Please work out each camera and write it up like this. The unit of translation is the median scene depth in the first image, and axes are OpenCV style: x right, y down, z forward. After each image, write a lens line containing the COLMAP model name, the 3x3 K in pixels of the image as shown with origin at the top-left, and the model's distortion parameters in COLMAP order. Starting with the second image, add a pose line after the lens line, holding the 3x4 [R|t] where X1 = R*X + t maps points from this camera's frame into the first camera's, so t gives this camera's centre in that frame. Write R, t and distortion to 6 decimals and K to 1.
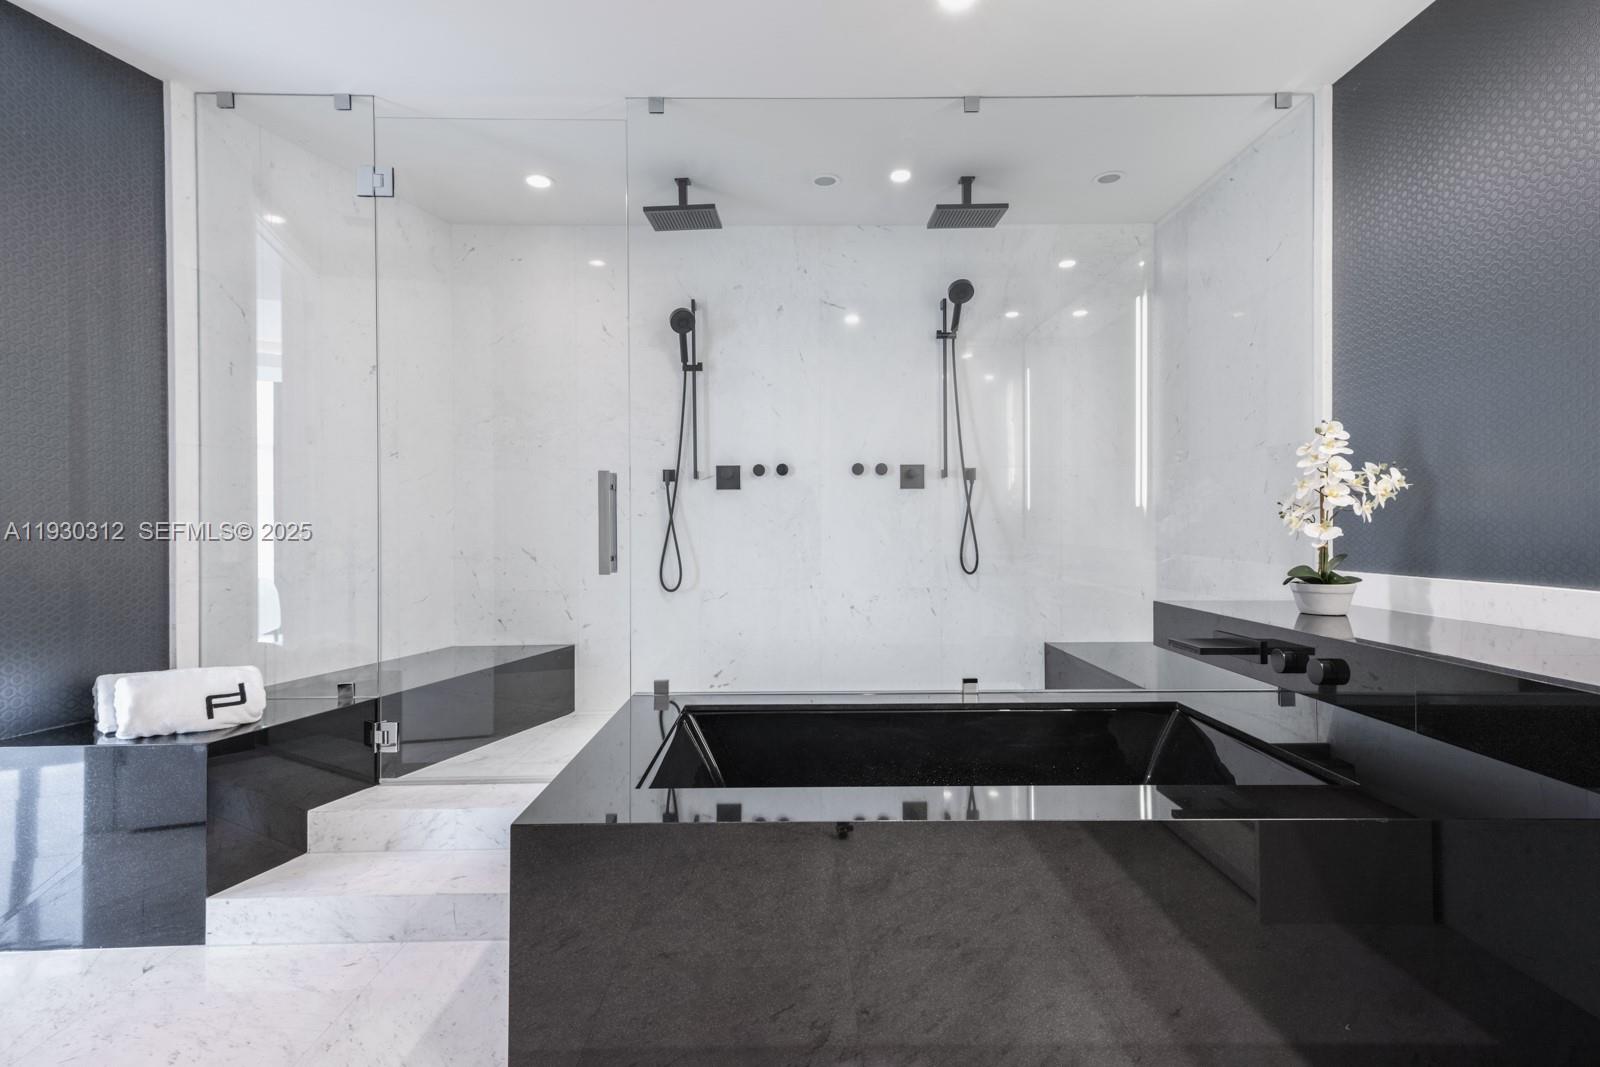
lens RADIAL K [[806.0, 0, 814.1], [0, 806.0, 533.7], [0, 0, 1]] dist [0.017673, -0.000518]
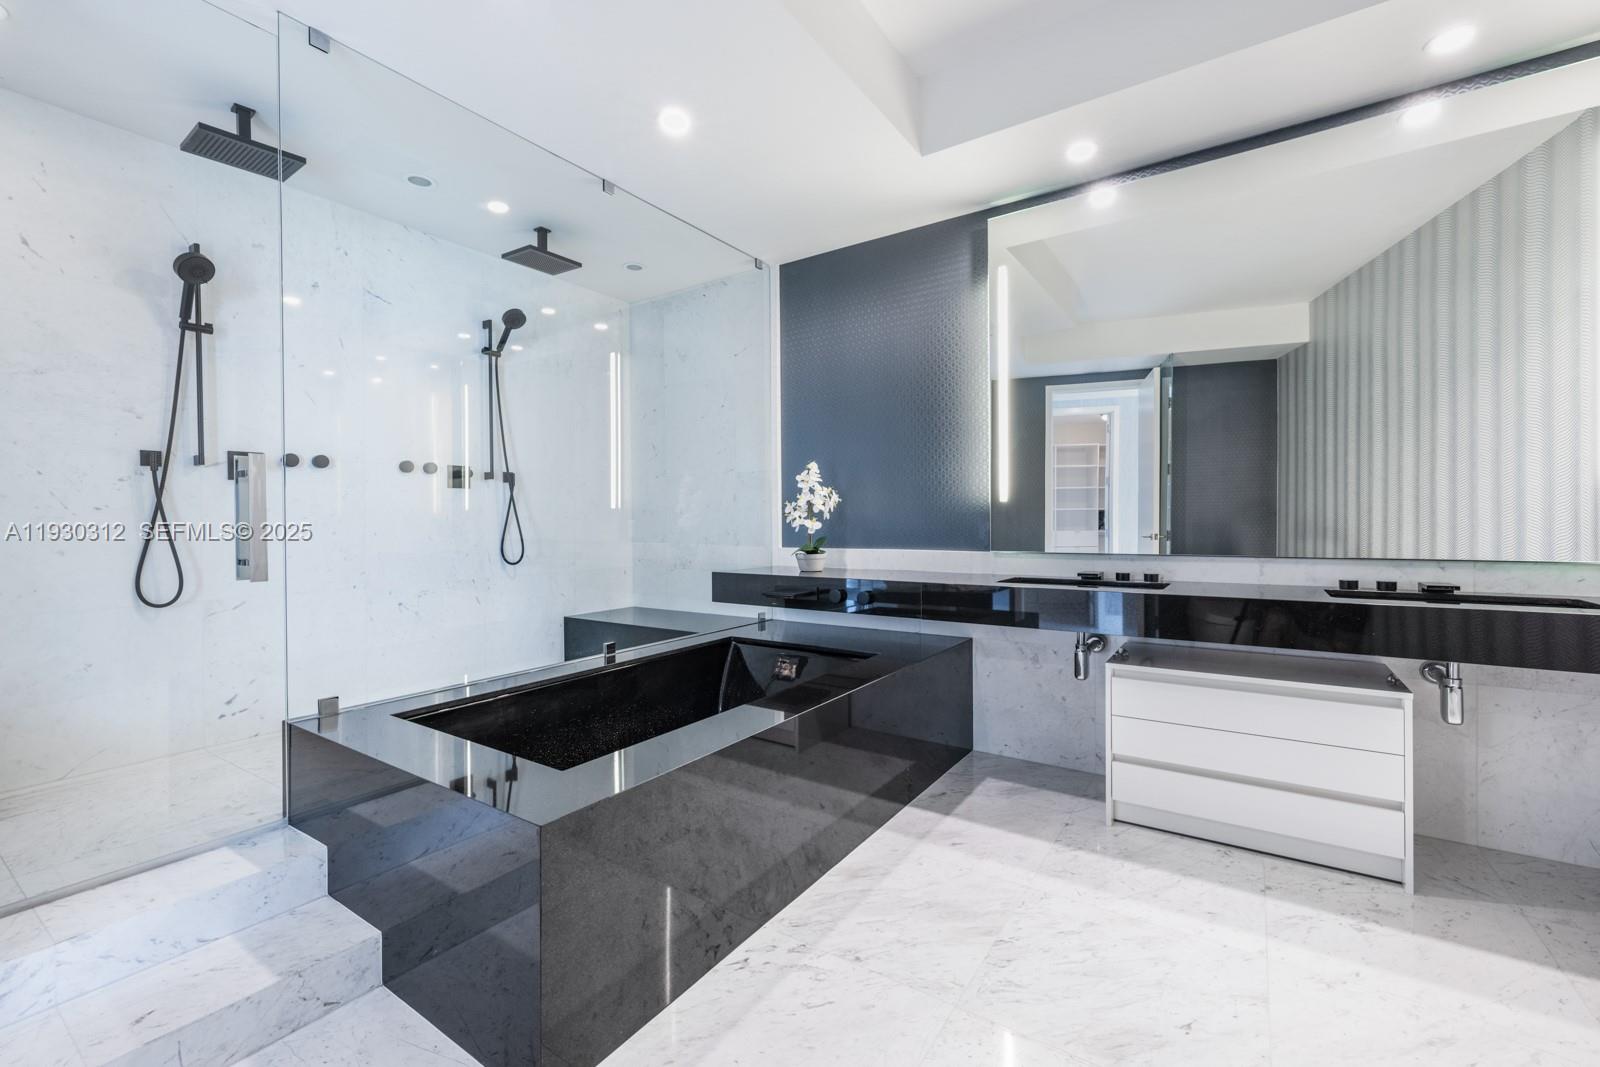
lens RADIAL K [[668.0, 0, 800.0], [0, 668.0, 533.5], [0, 0, 1]] dist [-0.000875, -0.000182]
pose [[0.565179, -0.013942, 0.824850, -0.364016], [0.012057, 0.999890, 0.008639, 0.002542], [-0.824880, 0.005062, 0.565285, 0.121948]]
